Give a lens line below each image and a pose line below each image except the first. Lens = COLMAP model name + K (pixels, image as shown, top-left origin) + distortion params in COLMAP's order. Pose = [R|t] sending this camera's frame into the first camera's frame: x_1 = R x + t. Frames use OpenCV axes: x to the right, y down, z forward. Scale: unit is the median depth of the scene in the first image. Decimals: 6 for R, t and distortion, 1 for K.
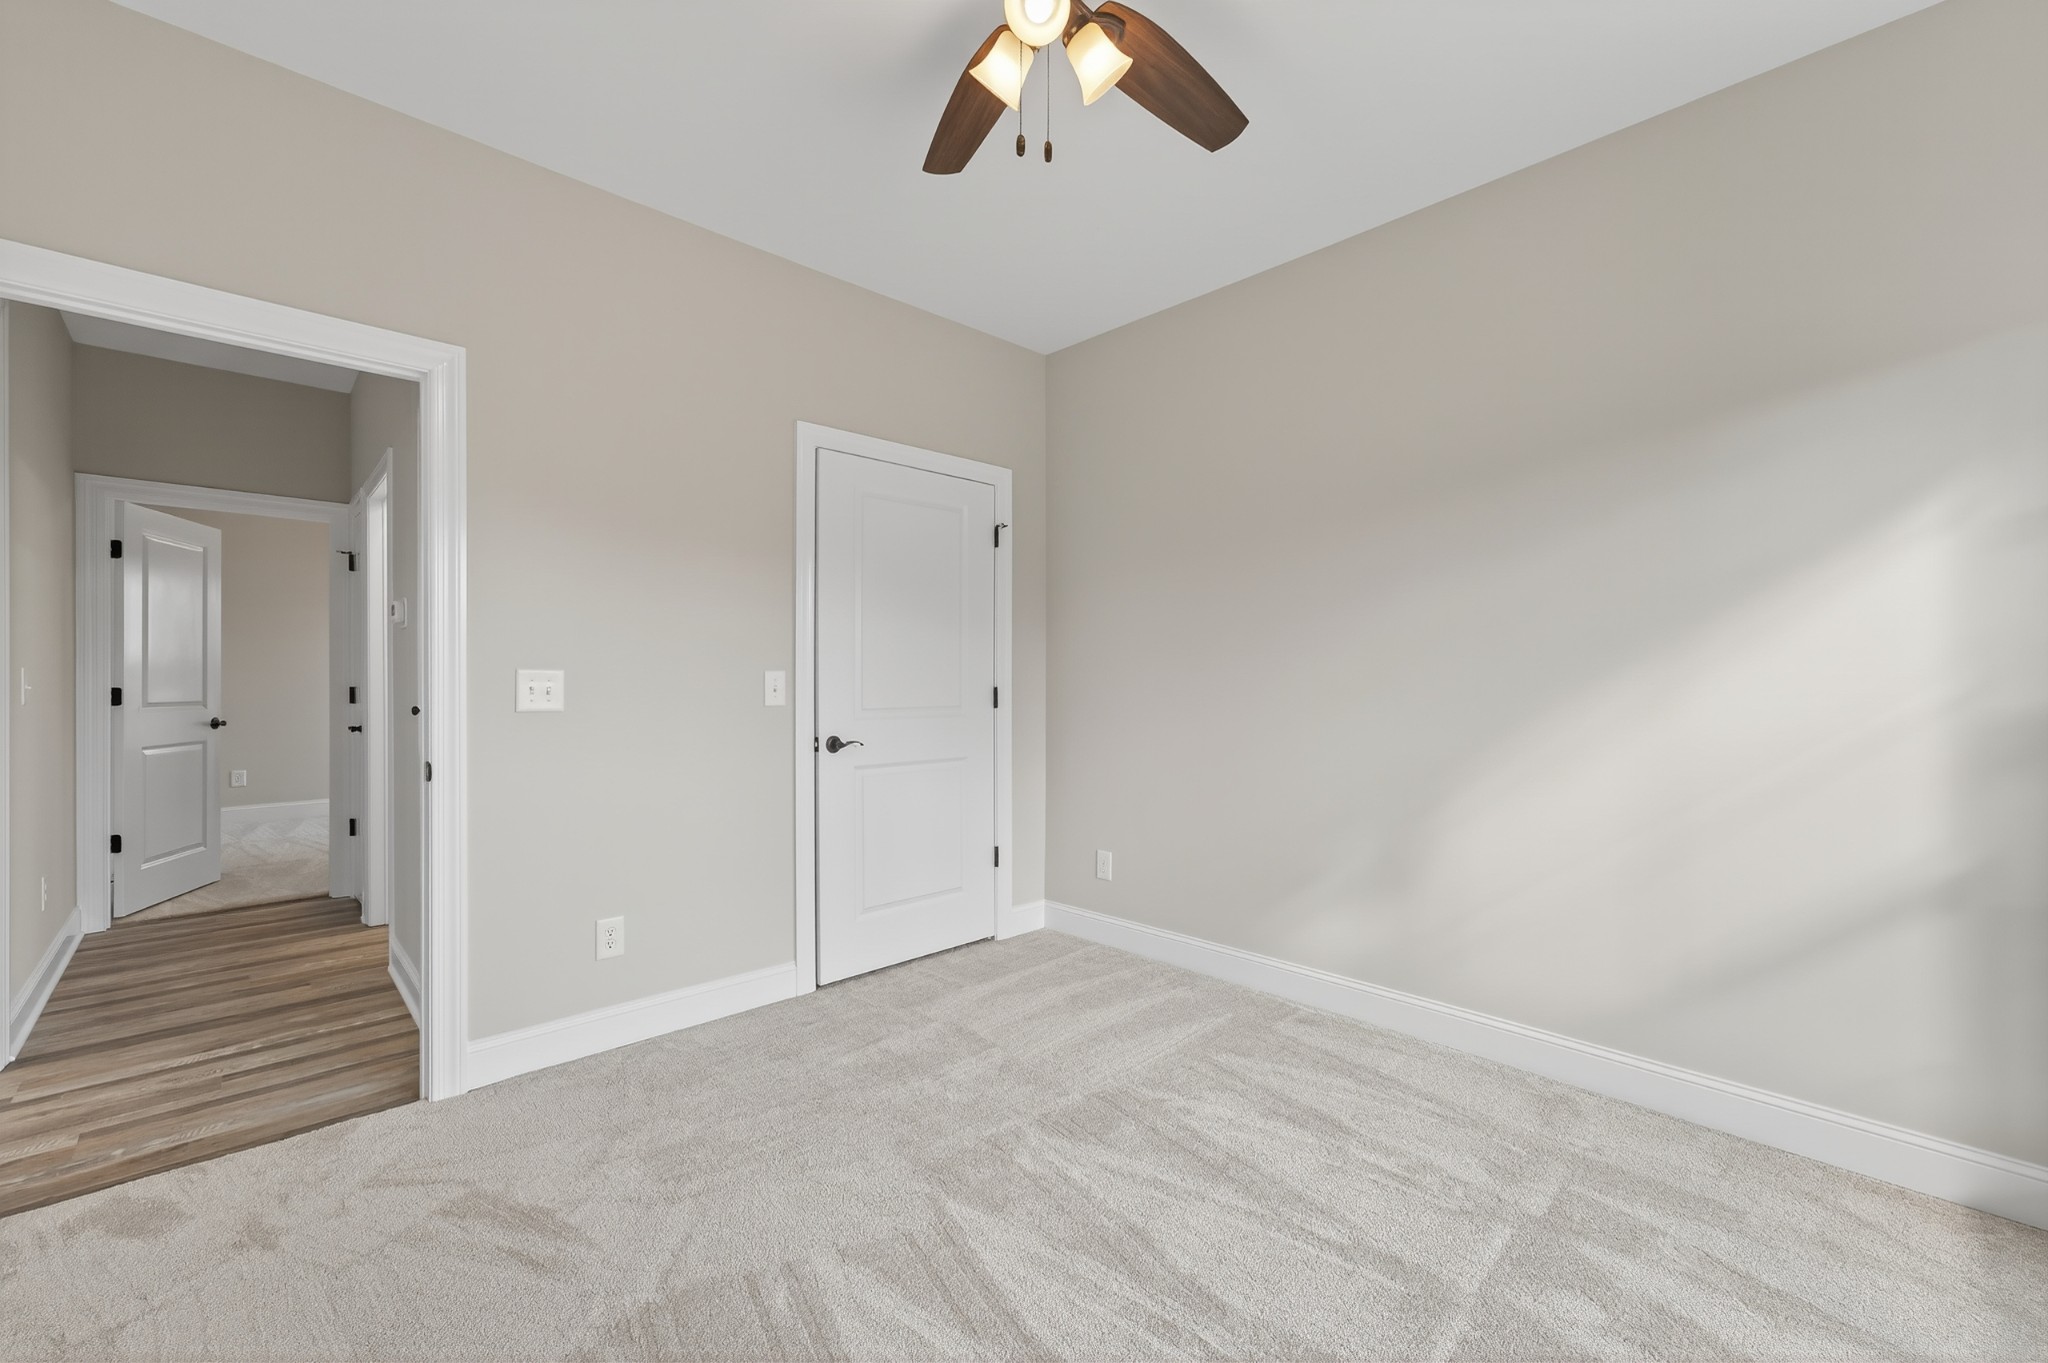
lens RADIAL K [[830.8, 0, 1023.5], [0, 830.8, 674.1], [0, 0, 1]] dist [0.008574, 0.000406]
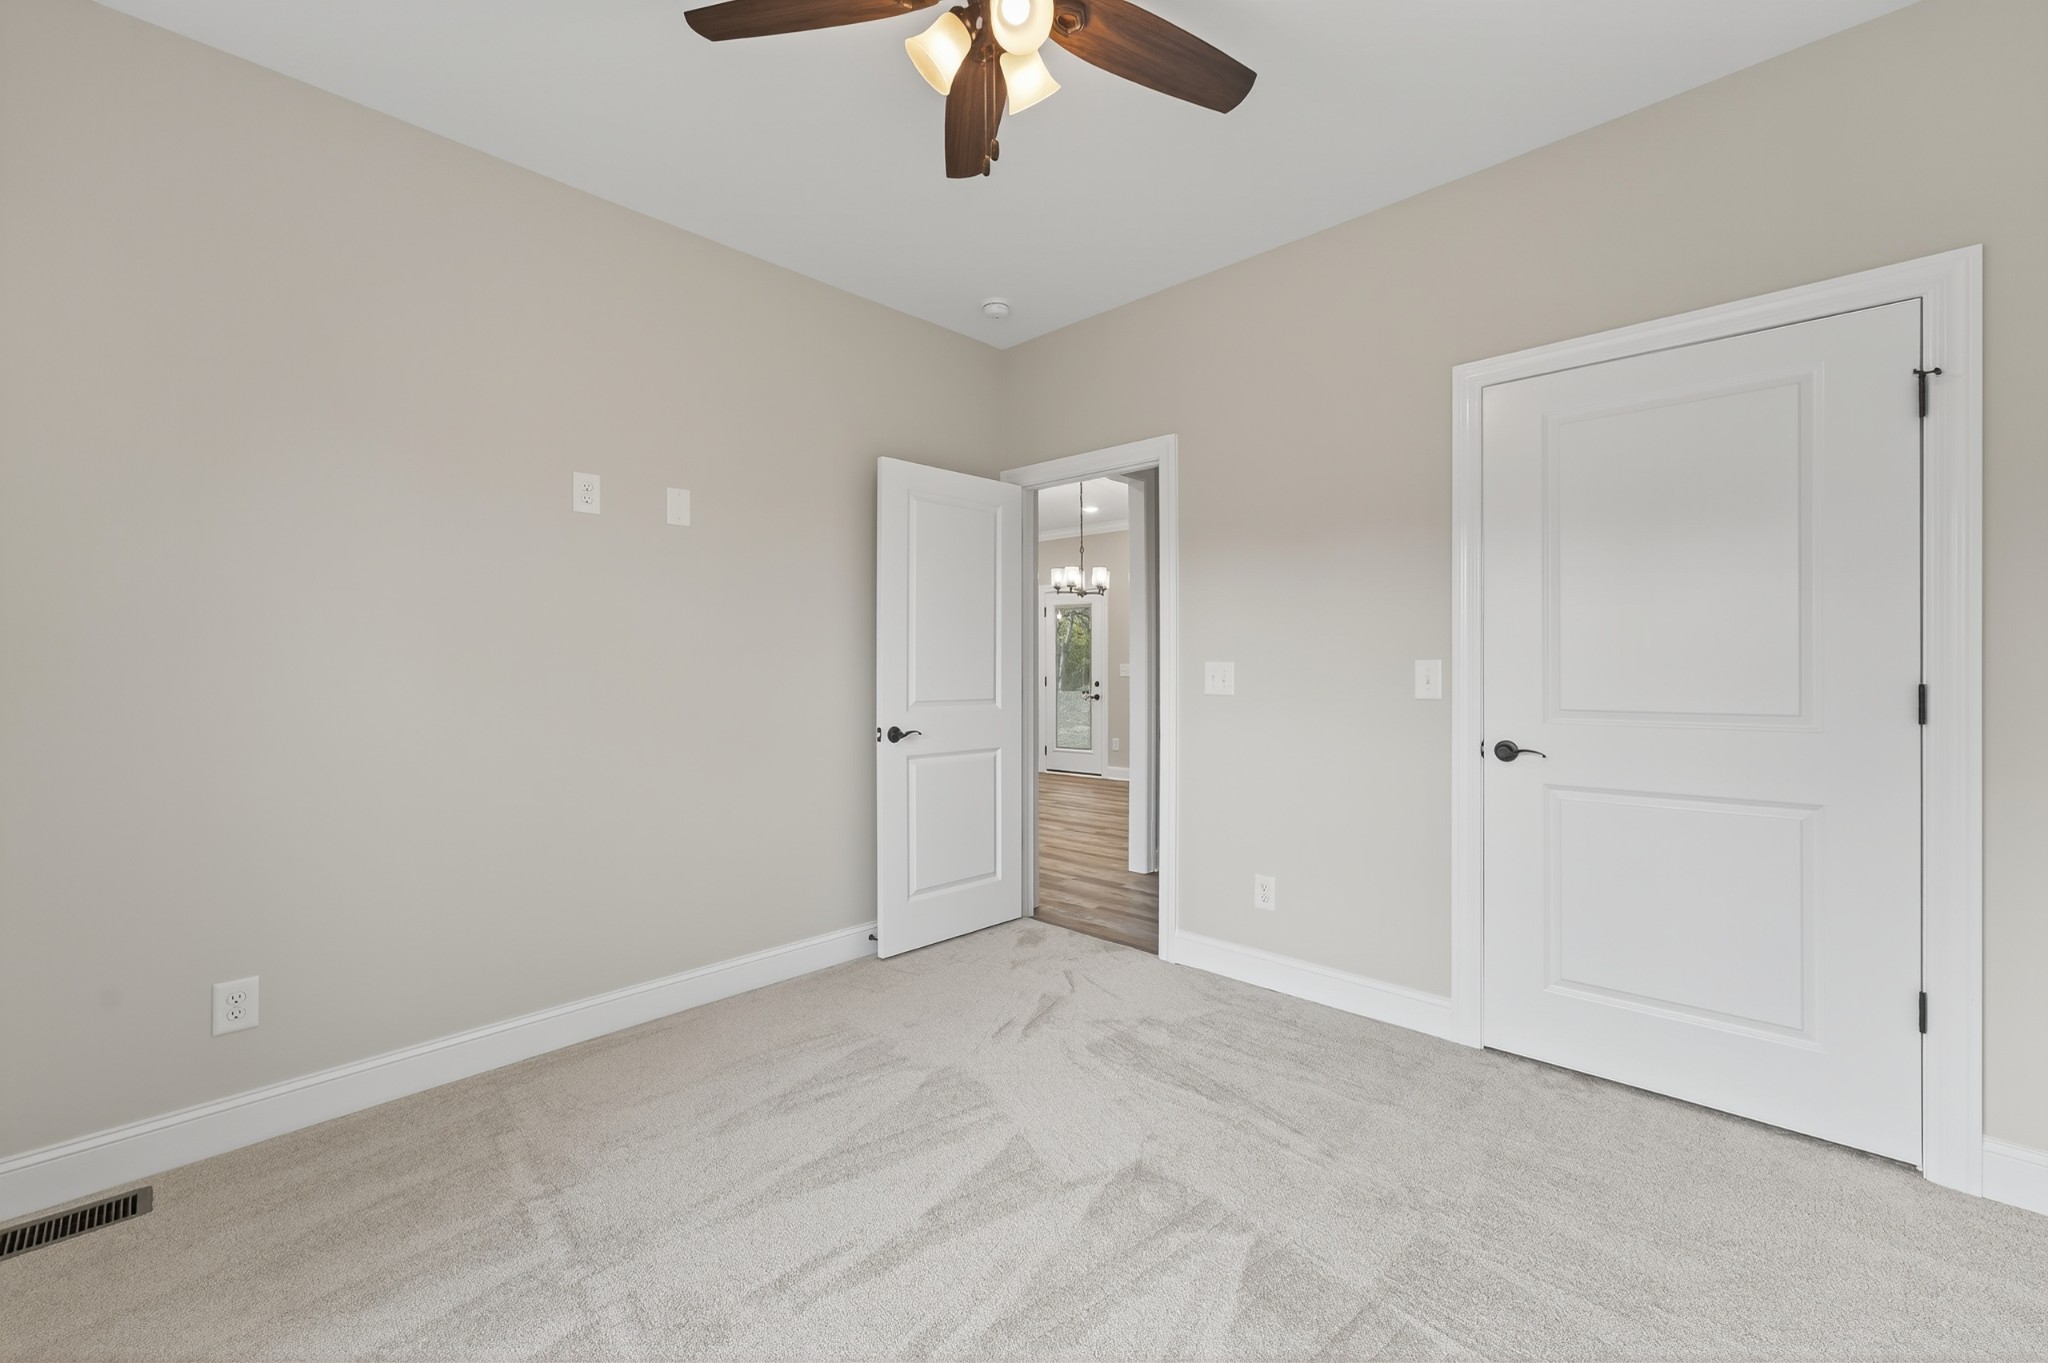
lens RADIAL K [[830.8, 0, 1023.5], [0, 830.8, 674.1], [0, 0, 1]] dist [0.008574, 0.000406]
pose [[0.061409, 0.004514, -0.998102, 0.665124], [0.007684, 0.999958, 0.004995, 0.004212], [0.998083, -0.007976, 0.061372, 0.619942]]
